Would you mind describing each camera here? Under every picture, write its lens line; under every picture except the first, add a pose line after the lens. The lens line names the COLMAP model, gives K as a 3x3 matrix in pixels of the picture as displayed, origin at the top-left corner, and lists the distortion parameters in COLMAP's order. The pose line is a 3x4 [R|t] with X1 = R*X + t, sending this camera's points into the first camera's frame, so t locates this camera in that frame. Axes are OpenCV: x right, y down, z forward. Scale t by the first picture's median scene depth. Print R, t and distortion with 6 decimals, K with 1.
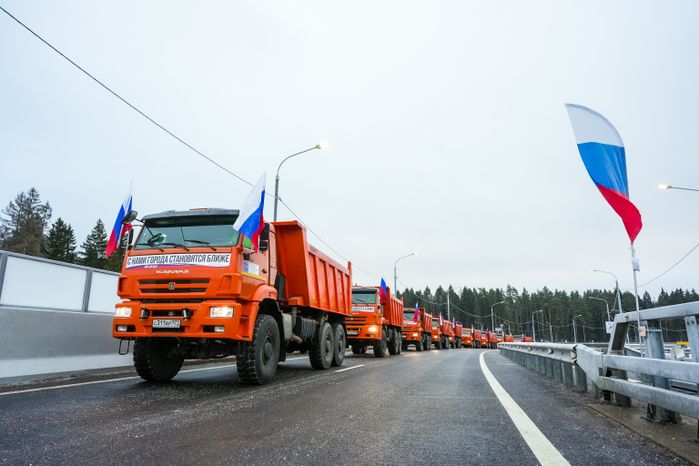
lens RADIAL K [[423.2, 0, 346.7], [0, 423.2, 245.6], [0, 0, 1]] dist [-0.023030, -0.002301]
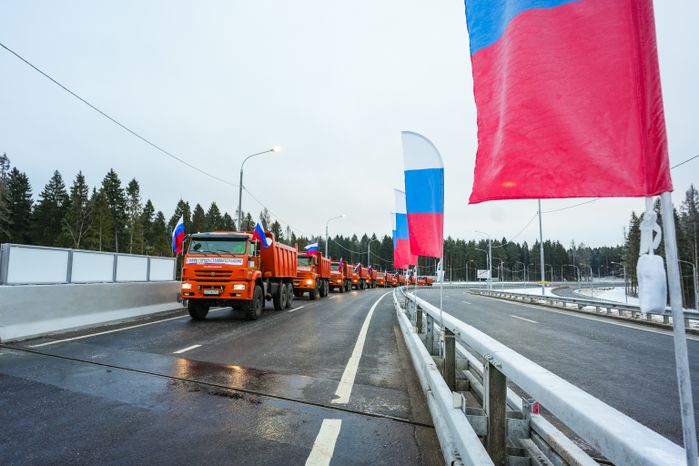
lens RADIAL K [[375.4, 0, 344.7], [0, 375.4, 239.9], [0, 0, 1]] dist [-0.030145, 0.000236]
pose [[0.987289, 0.016273, 0.158098, -0.065506], [-0.035138, 0.992478, 0.117271, -0.268320], [-0.155000, -0.121336, 0.980435, -0.760006]]
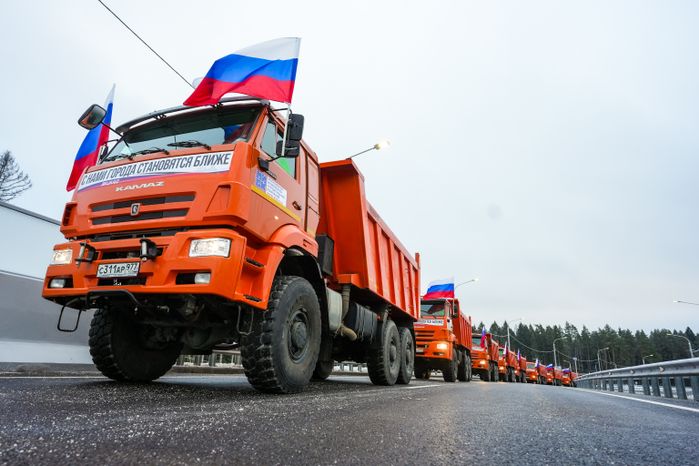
lens RADIAL K [[394.5, 0, 347.0], [0, 394.5, 248.2], [0, 0, 1]] dist [-0.019536, 0.002004]
pose [[0.990906, 0.000140, -0.134555, -0.045593], [-0.011710, 0.996295, -0.085203, 0.171056], [0.134044, 0.086004, 0.987236, 0.450534]]
